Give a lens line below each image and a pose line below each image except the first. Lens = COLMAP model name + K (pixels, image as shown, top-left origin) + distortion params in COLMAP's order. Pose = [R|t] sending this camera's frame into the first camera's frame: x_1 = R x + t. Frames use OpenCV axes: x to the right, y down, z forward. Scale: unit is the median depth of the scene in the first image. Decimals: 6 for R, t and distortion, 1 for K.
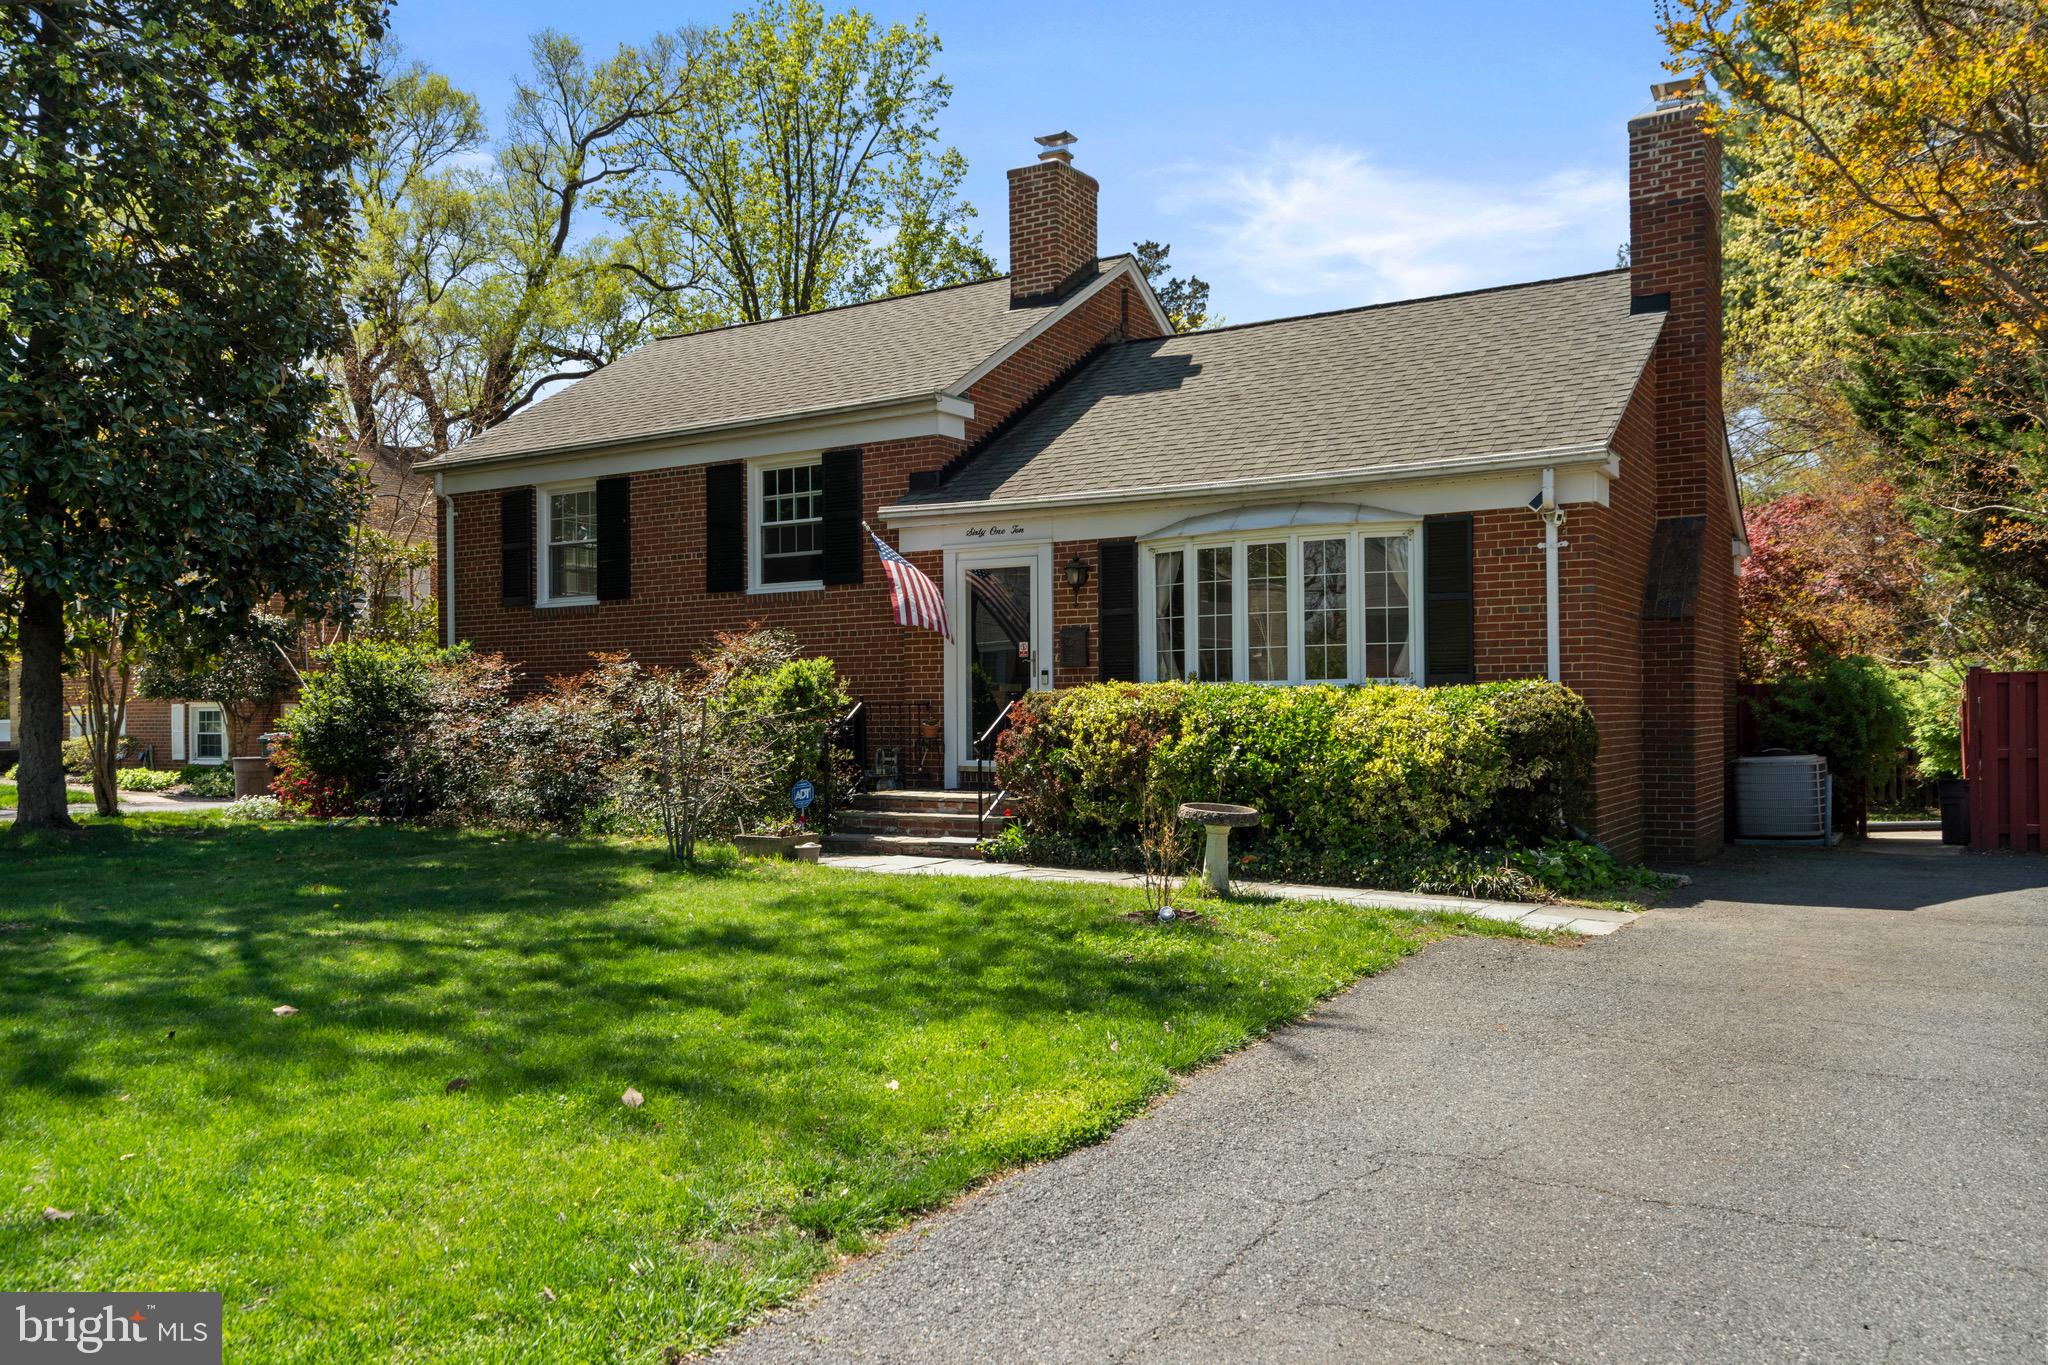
lens RADIAL K [[1578.3, 0, 1023.5], [0, 1578.3, 712.7], [0, 0, 1]] dist [-0.000476, -0.000469]
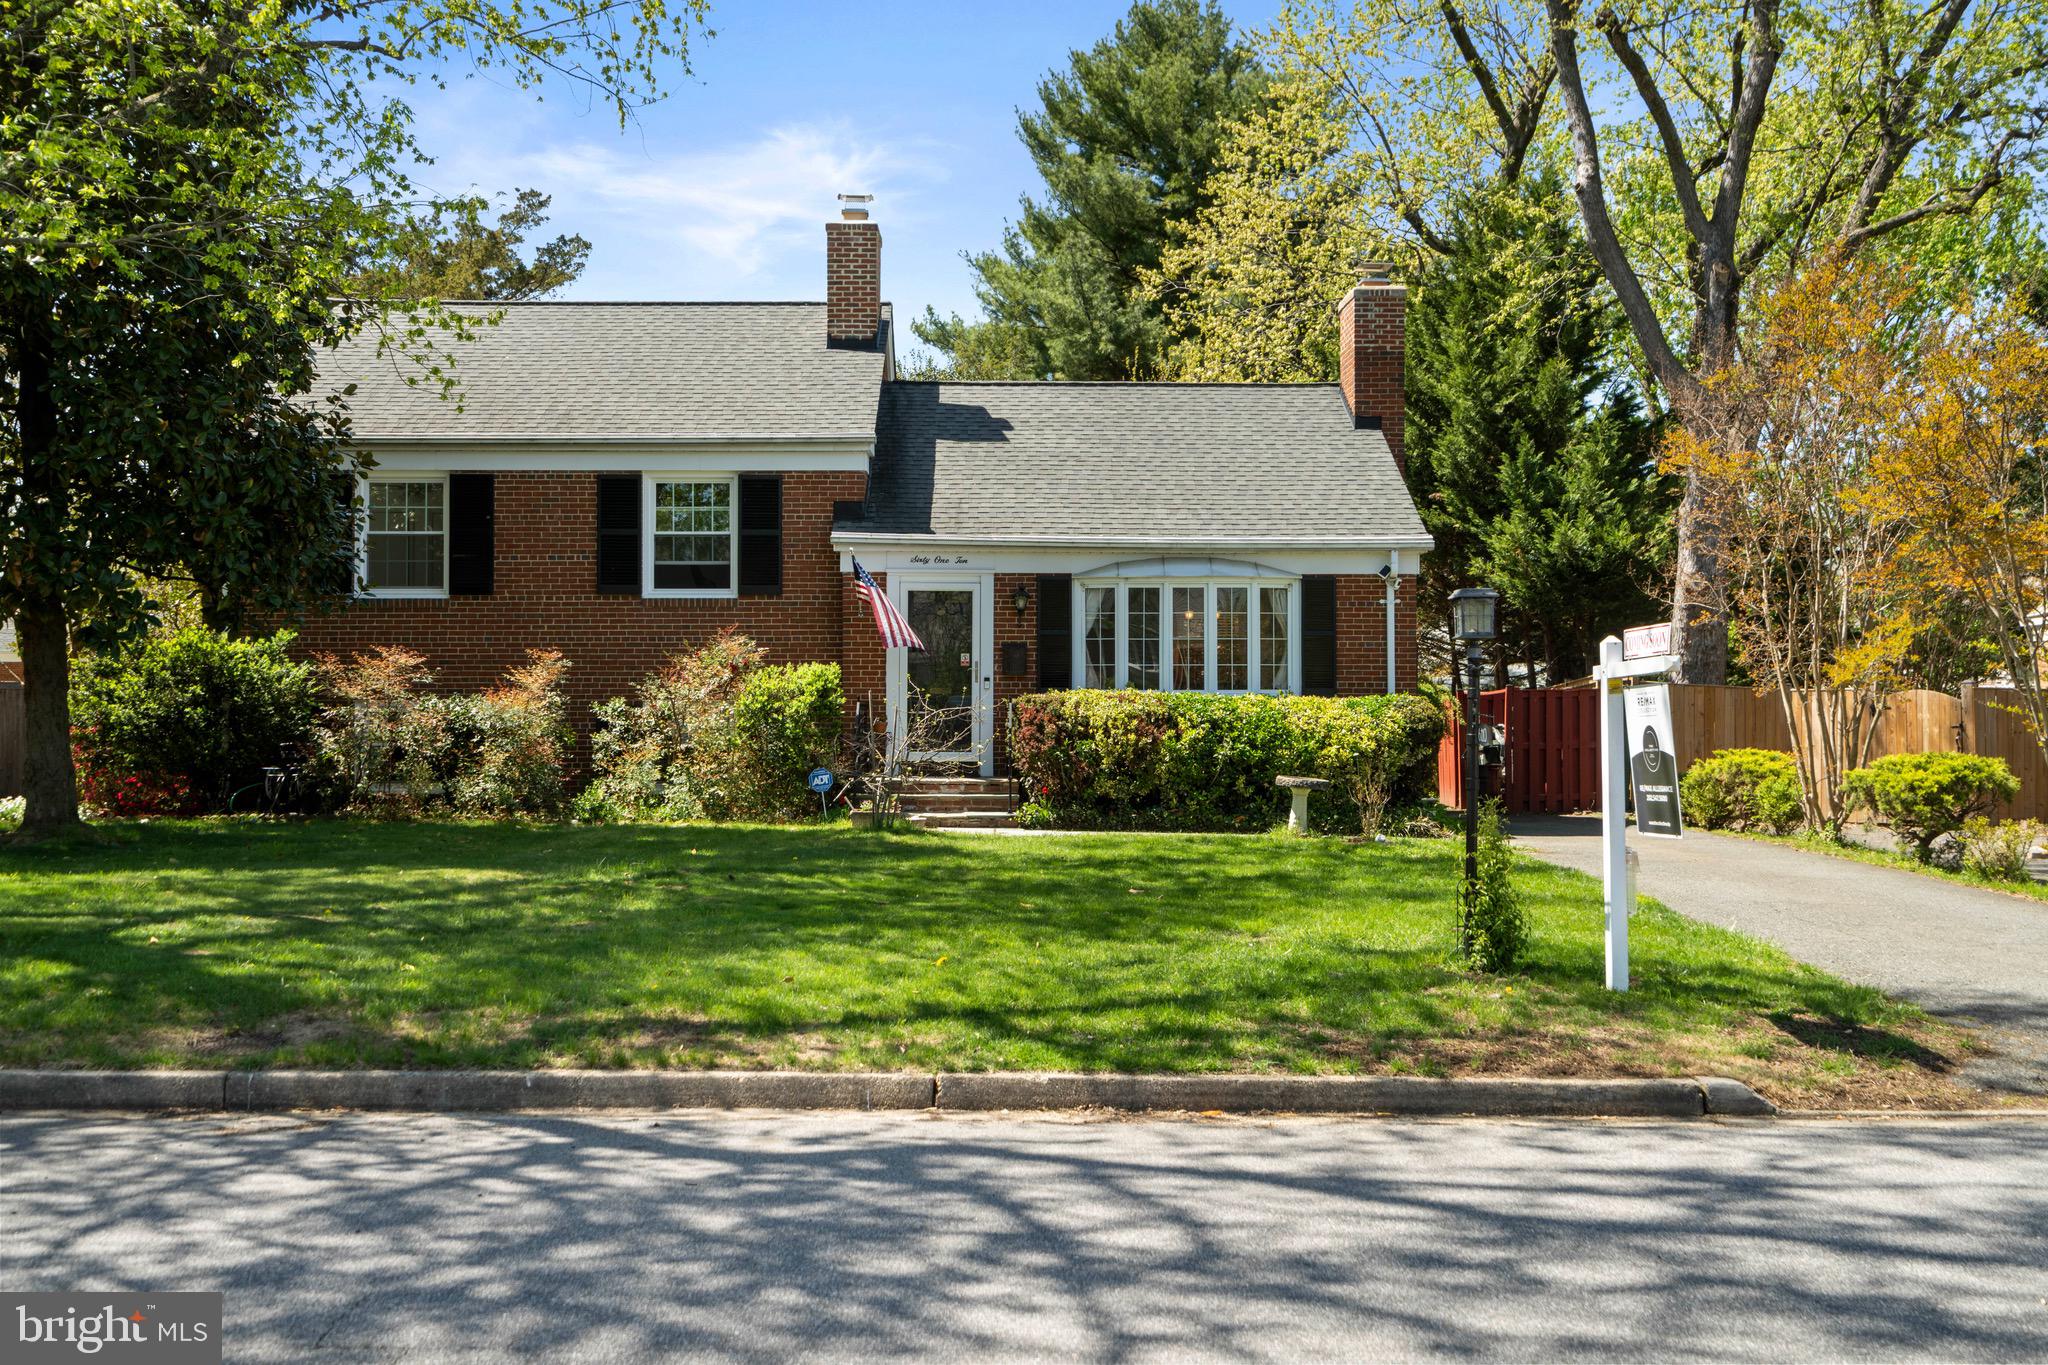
lens RADIAL K [[2024.8, 0, 1012.8], [0, 2024.8, 672.4], [0, 0, 1]] dist [0.003218, 0.003861]
pose [[0.849651, 0.020213, 0.526958, -0.833371], [-0.009463, 0.999689, -0.023088, 0.005463], [-0.527261, 0.014630, 0.849578, -0.357248]]
